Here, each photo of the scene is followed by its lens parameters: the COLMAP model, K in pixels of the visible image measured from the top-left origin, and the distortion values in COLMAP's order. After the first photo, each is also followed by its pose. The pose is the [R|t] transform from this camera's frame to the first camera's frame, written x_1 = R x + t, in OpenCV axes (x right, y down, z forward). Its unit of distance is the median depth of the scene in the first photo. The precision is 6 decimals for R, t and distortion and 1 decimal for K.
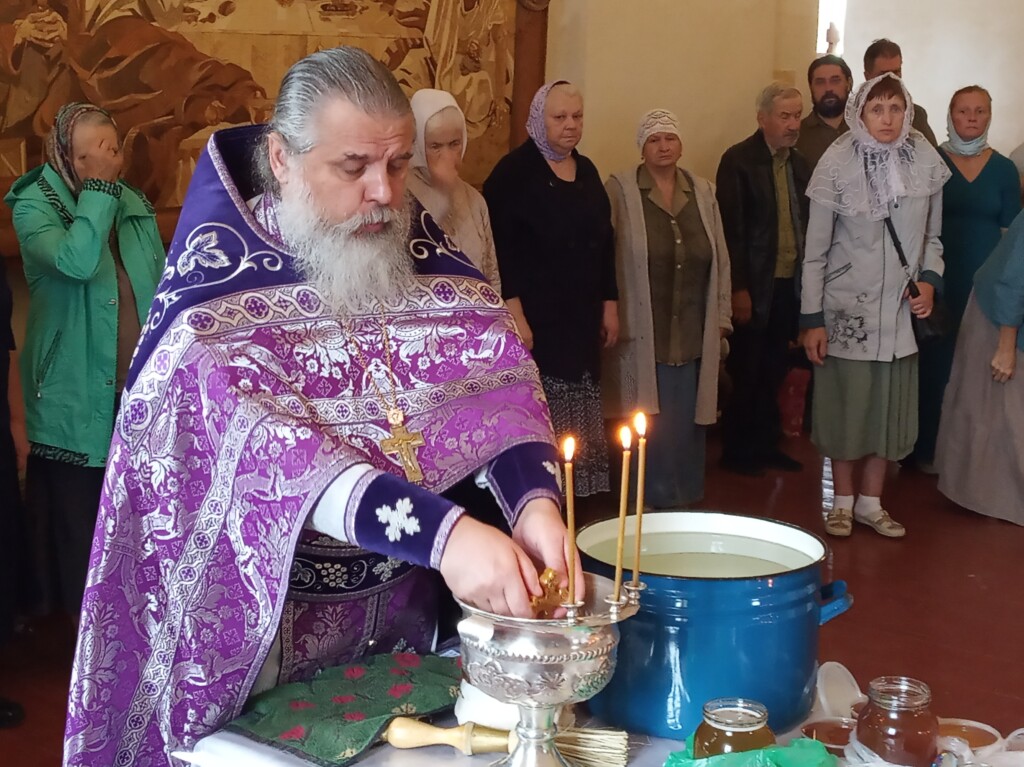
lens RADIAL K [[1772.8, 0, 528.2], [0, 1772.8, 396.0], [0, 0, 1]] dist [0.068861, 0.000000]
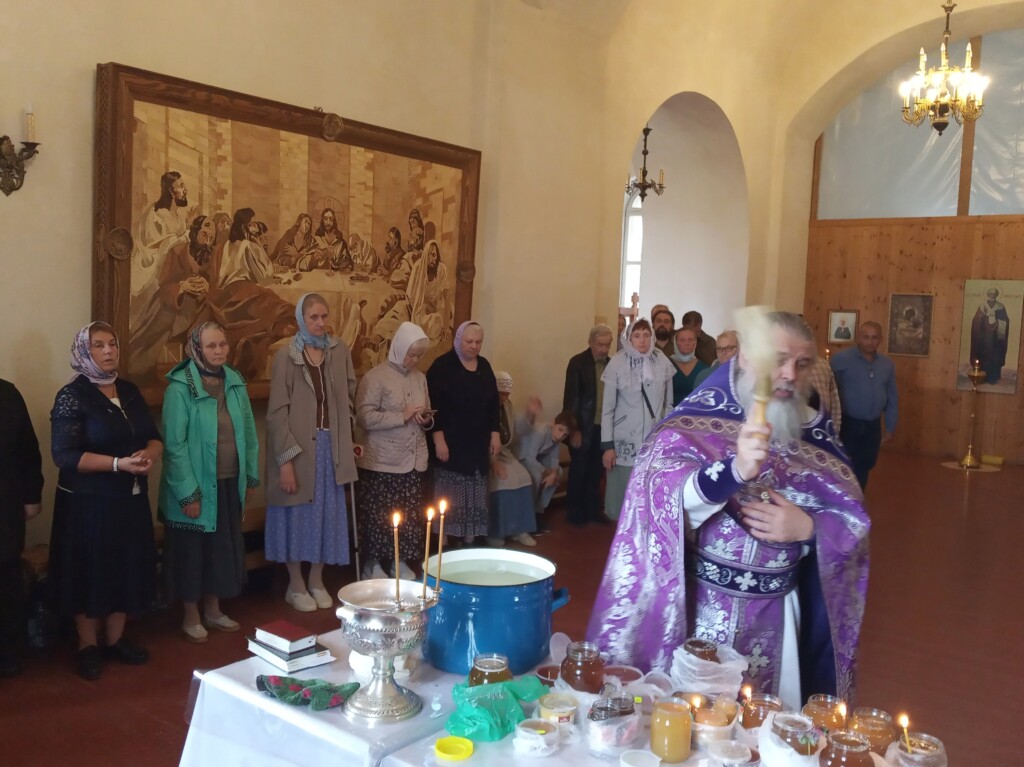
lens RADIAL K [[929.5, 0, 527.3], [0, 929.5, 386.0], [0, 0, 1]] dist [0.037436, 0.000000]
pose [[0.999319, 0.019457, 0.031368, 0.052613], [-0.016133, 0.994559, -0.102919, -0.002350], [-0.033200, 0.102343, 0.994195, 0.007729]]
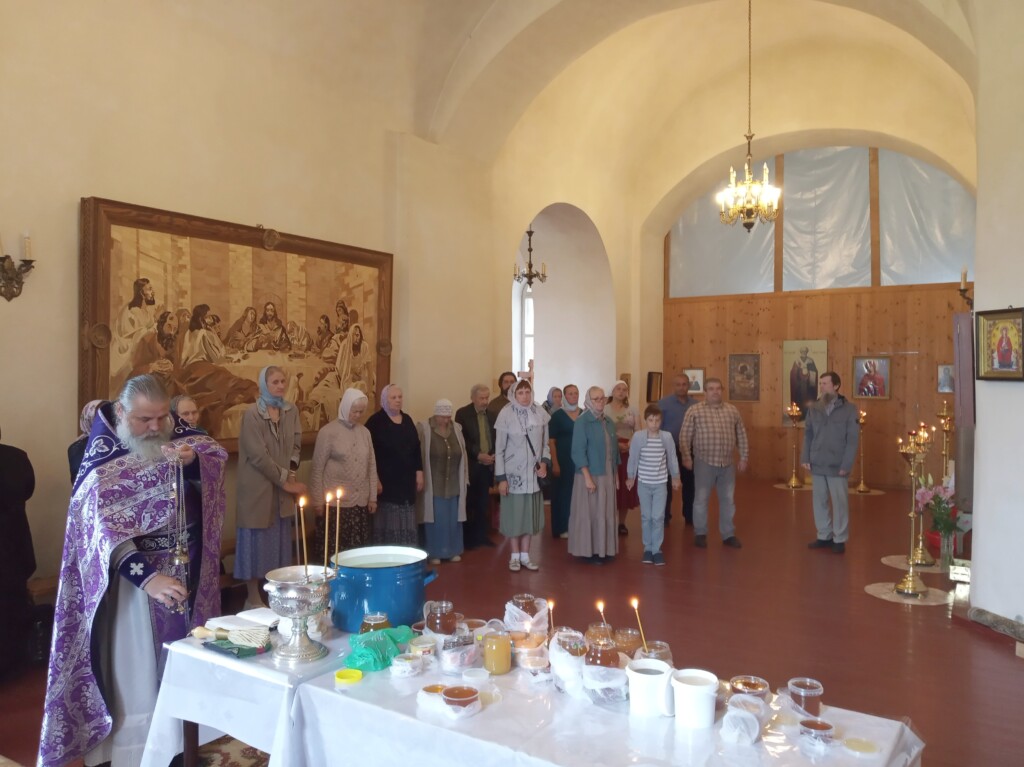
lens RADIAL K [[791.1, 0, 525.1], [0, 791.1, 389.1], [0, 0, 1]] dist [0.072680, -0.109241]
pose [[0.993455, -0.016350, 0.113051, 0.093218], [0.035166, 0.985412, -0.166511, 0.022235], [-0.108680, 0.169397, 0.979537, -0.108189]]
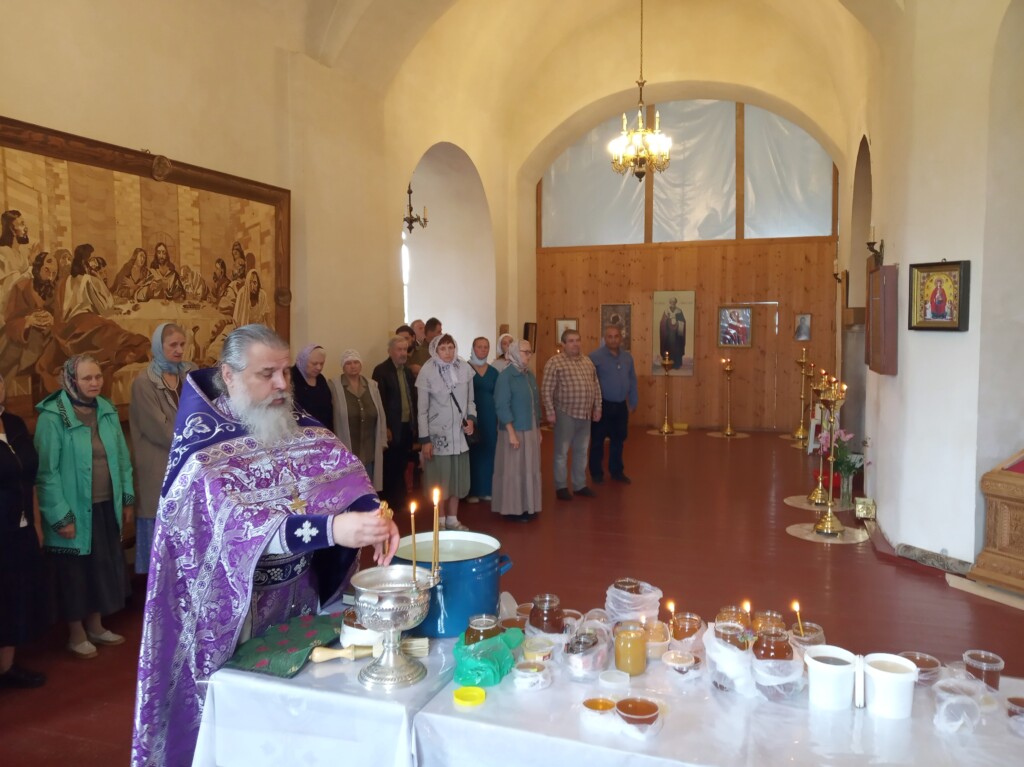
lens RADIAL K [[791.1, 0, 520.0], [0, 791.1, 380.2], [0, 0, 1]] dist [0.072680, -0.109241]
pose [[0.941447, -0.043405, 0.334355, -0.070995], [0.081705, 0.991490, -0.101346, -0.006777], [-0.327111, 0.122730, 0.936982, 0.007470]]
